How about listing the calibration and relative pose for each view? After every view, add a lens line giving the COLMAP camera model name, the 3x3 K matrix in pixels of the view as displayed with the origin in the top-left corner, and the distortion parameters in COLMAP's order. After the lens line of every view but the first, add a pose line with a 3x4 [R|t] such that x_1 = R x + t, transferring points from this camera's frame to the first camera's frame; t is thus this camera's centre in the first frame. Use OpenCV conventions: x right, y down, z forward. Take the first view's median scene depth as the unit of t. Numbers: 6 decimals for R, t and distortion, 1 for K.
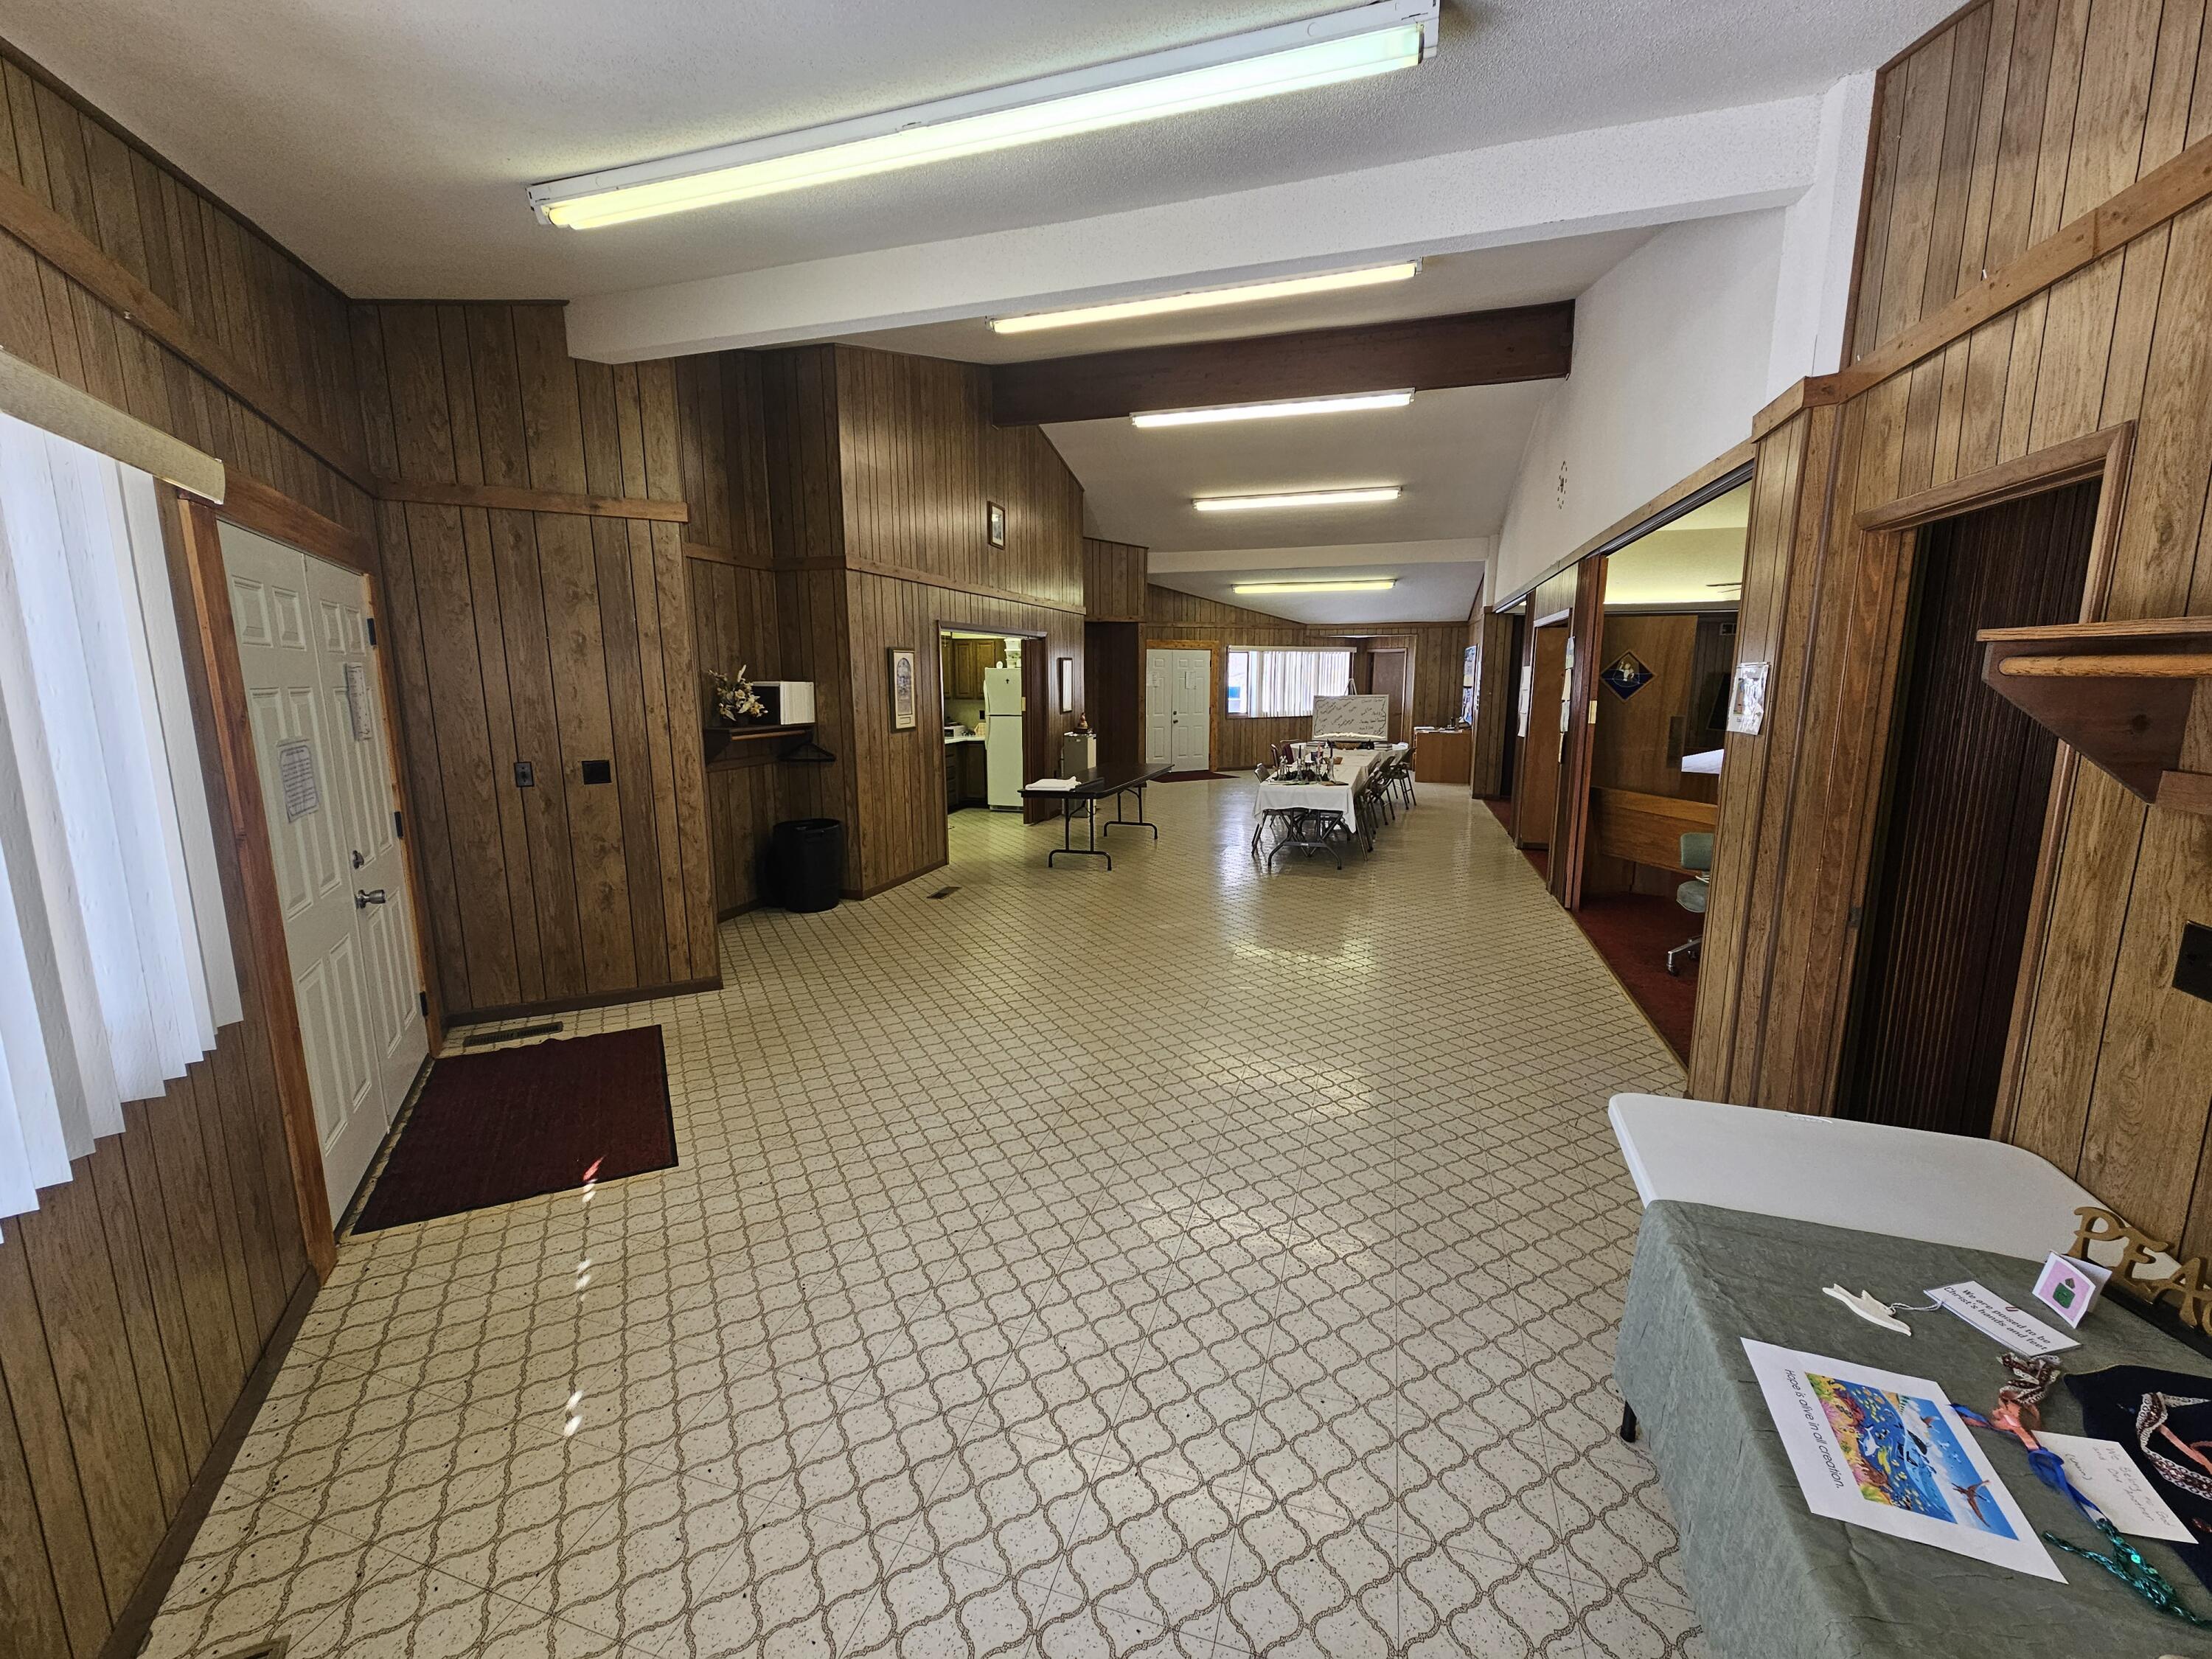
lens RADIAL K [[896.6, 0, 1115.9], [0, 896.6, 826.5], [0, 0, 1]] dist [0.000442, -0.000794]
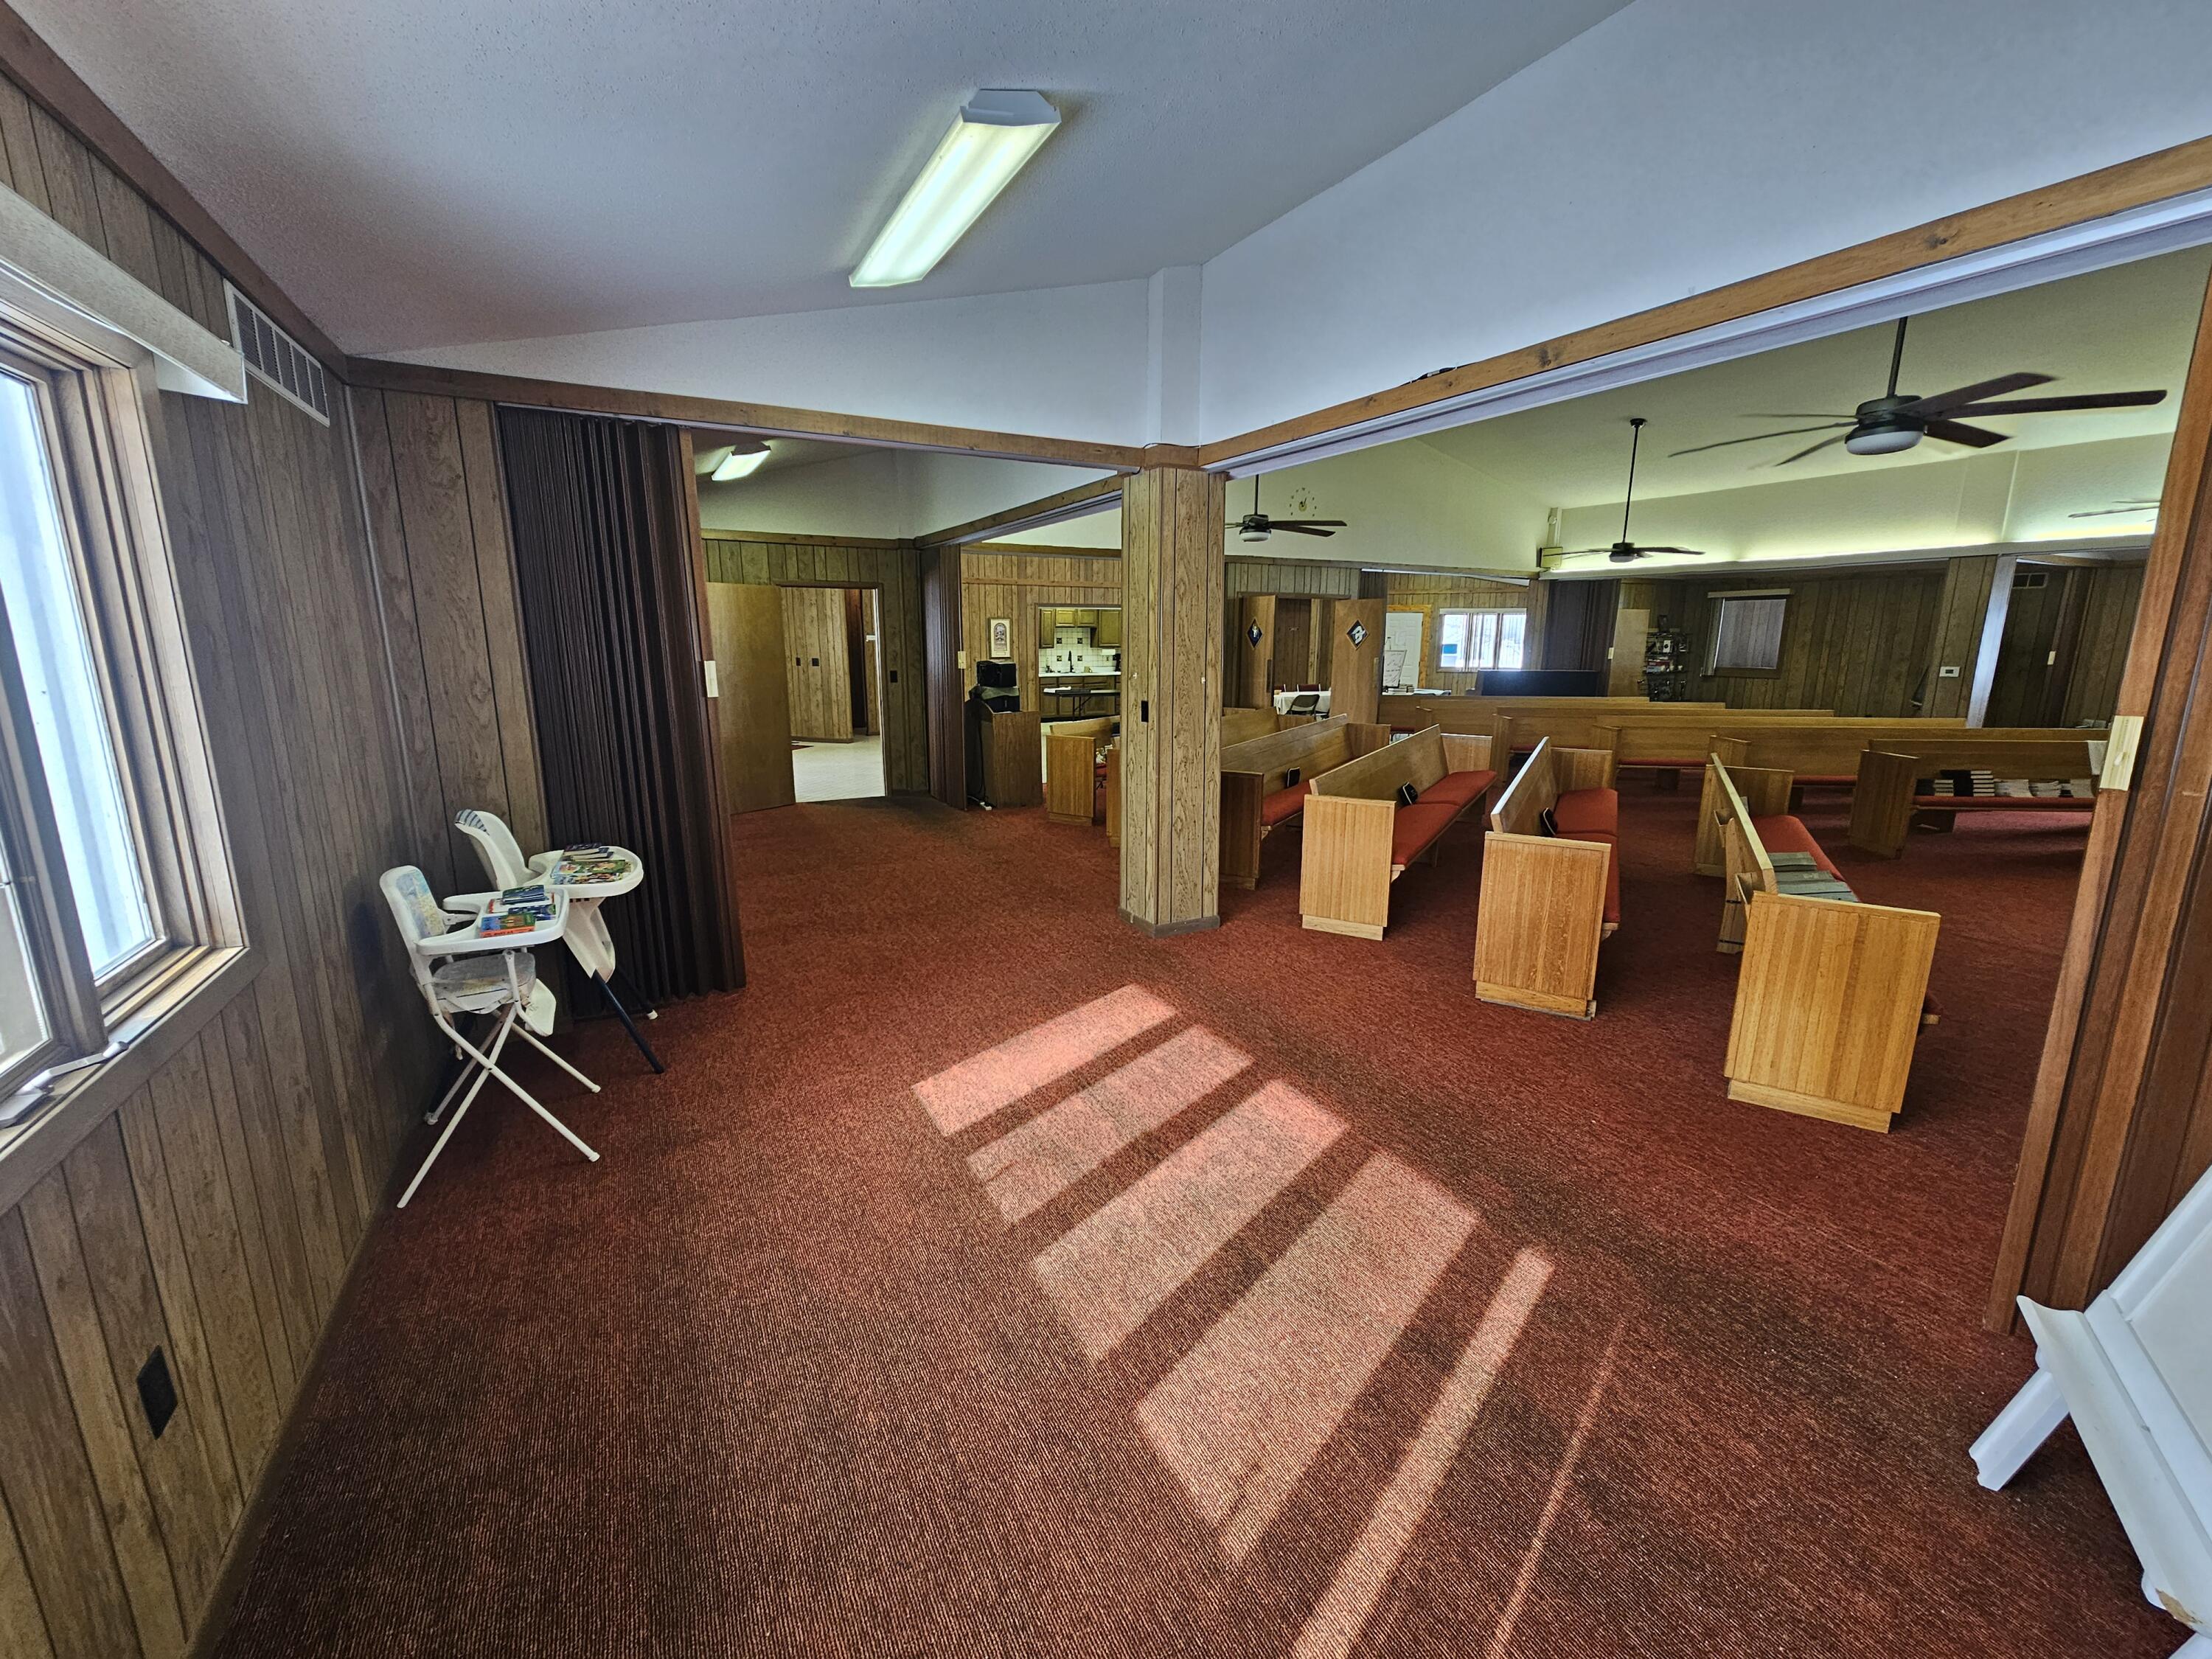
lens RADIAL K [[896.6, 0, 1120.8], [0, 896.6, 824.6], [0, 0, 1]] dist [0.000442, -0.000794]
pose [[0.711083, 0.151777, -0.686531, 1.586293], [-0.123125, 0.988215, 0.090945, 0.054371], [0.692244, 0.019860, 0.721390, -0.317350]]
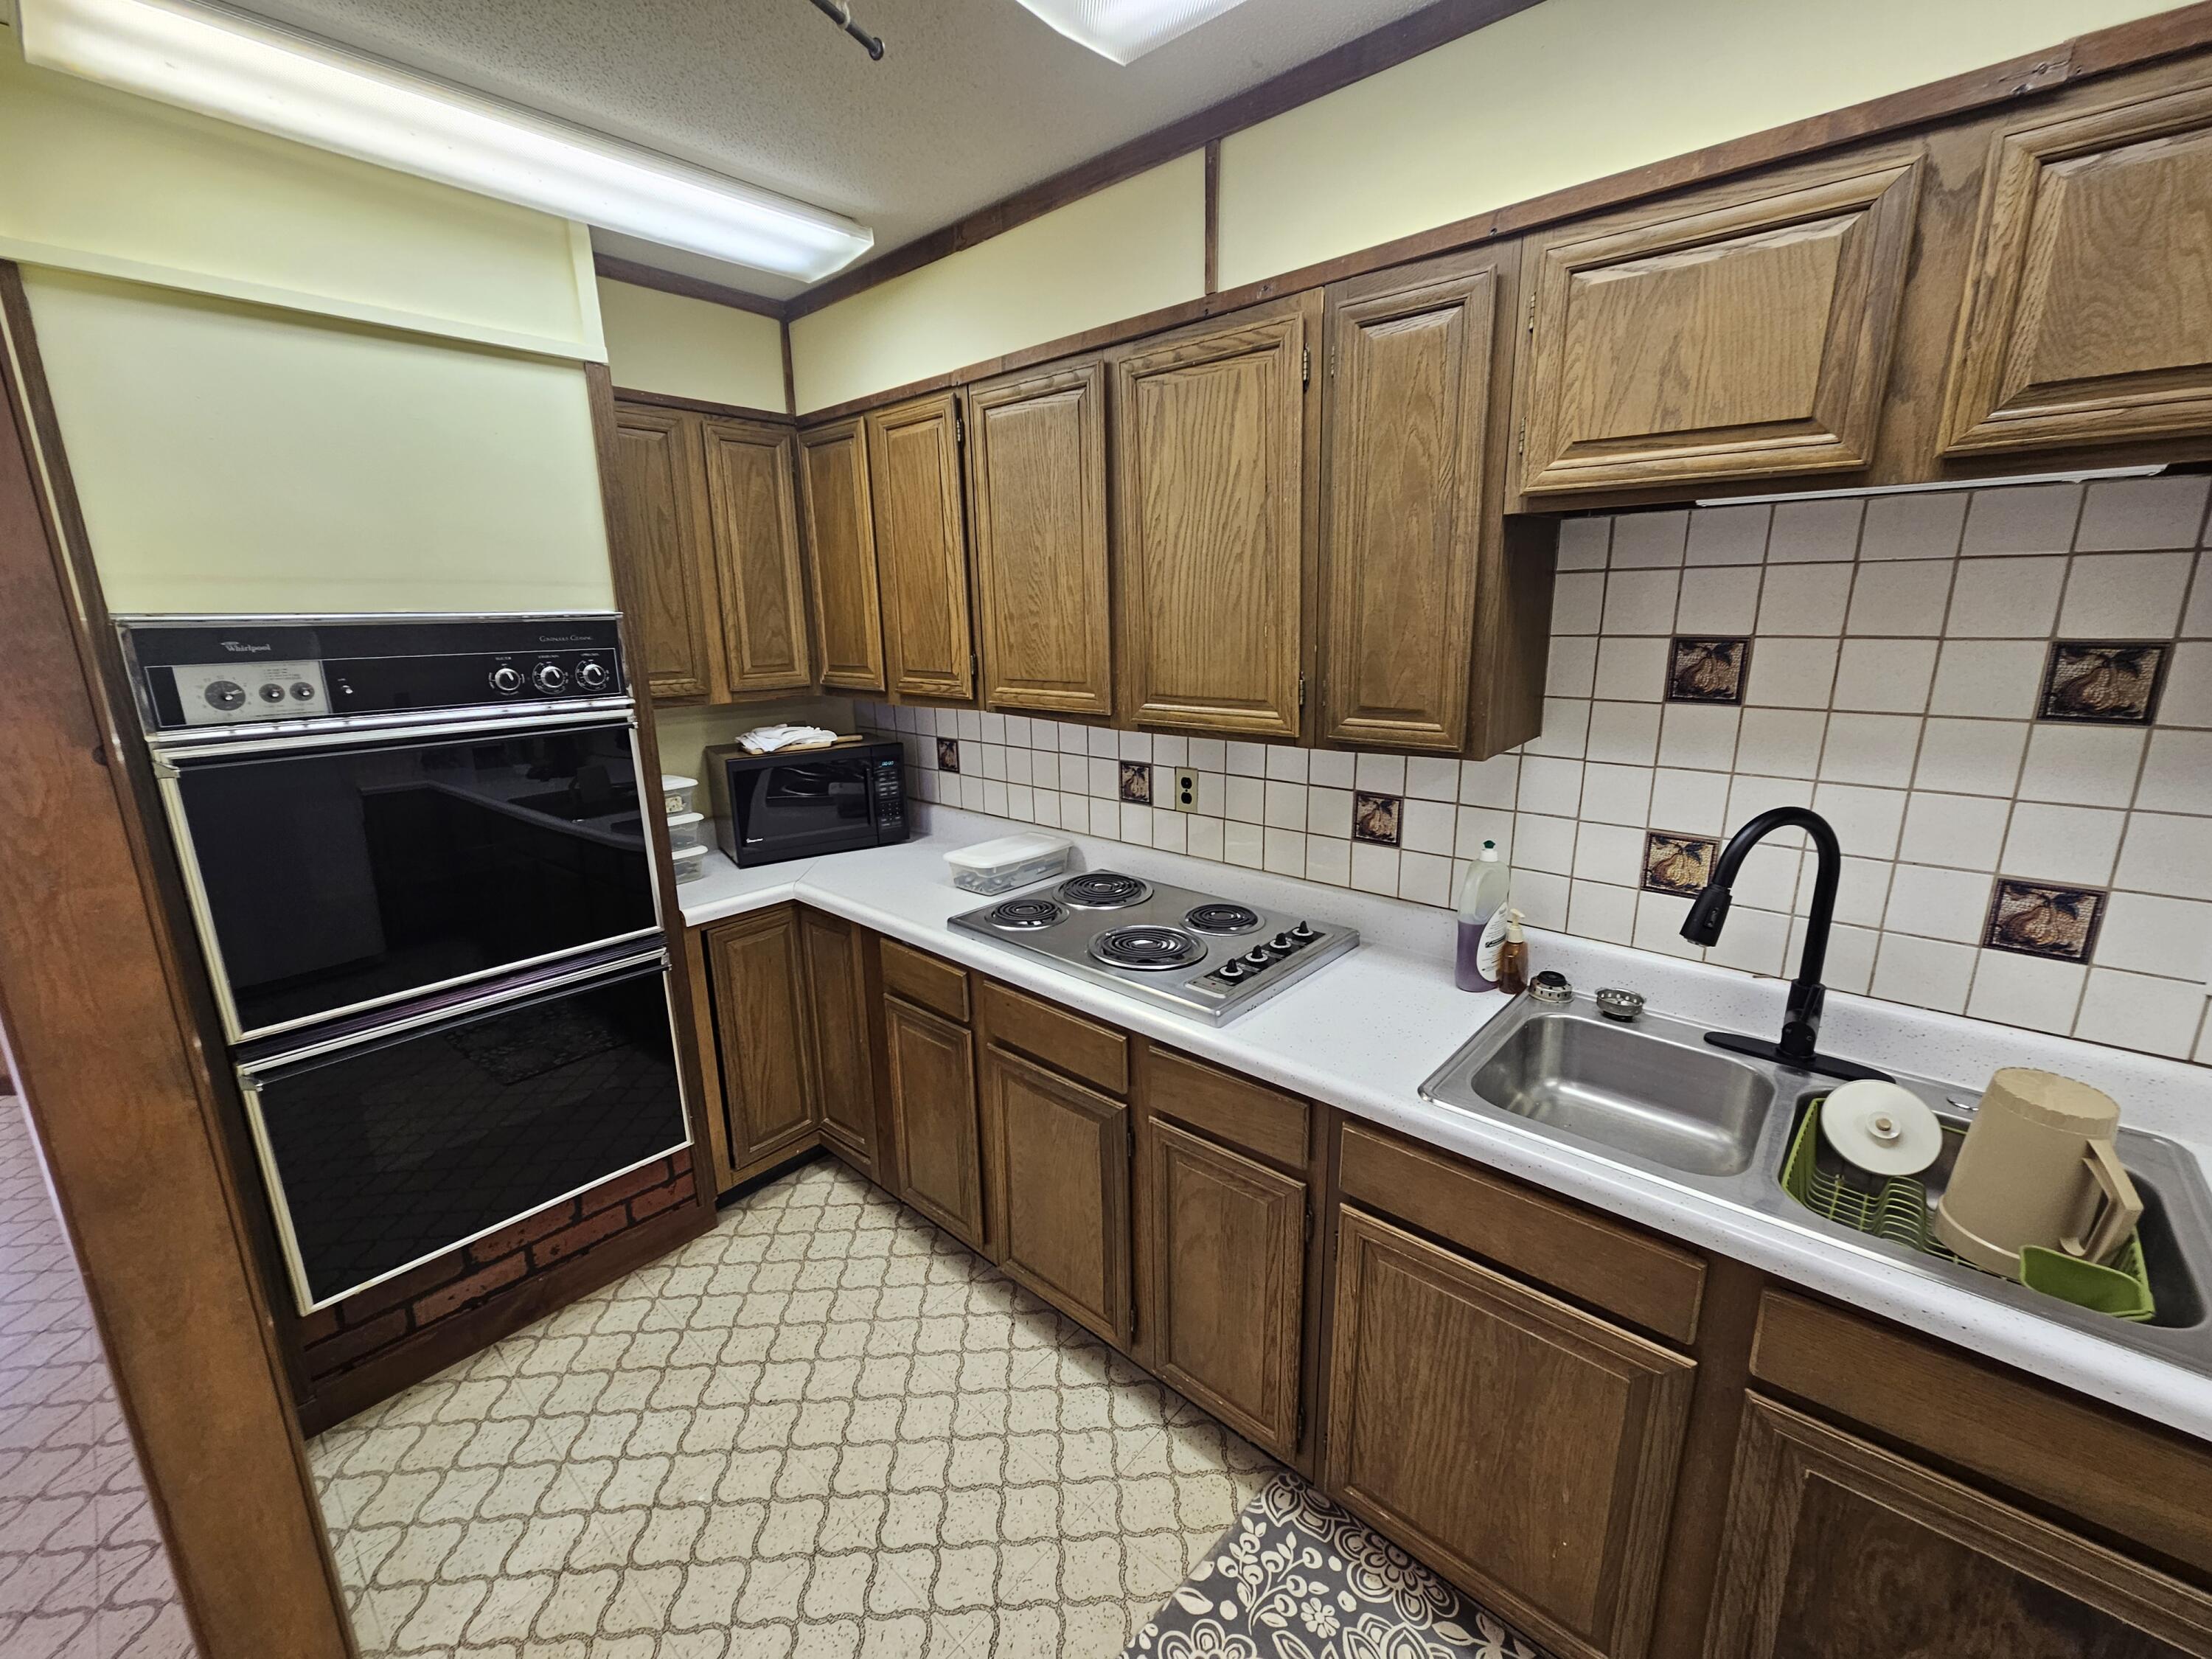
lens RADIAL K [[896.6, 0, 1104.7], [0, 896.6, 826.5], [0, 0, 1]] dist [0.000442, -0.000794]
pose [[-0.417514, 0.226183, -0.880070, -0.177076], [-0.136361, 0.941962, 0.306780, -0.230764], [0.898381, 0.248092, -0.362440, 1.416282]]
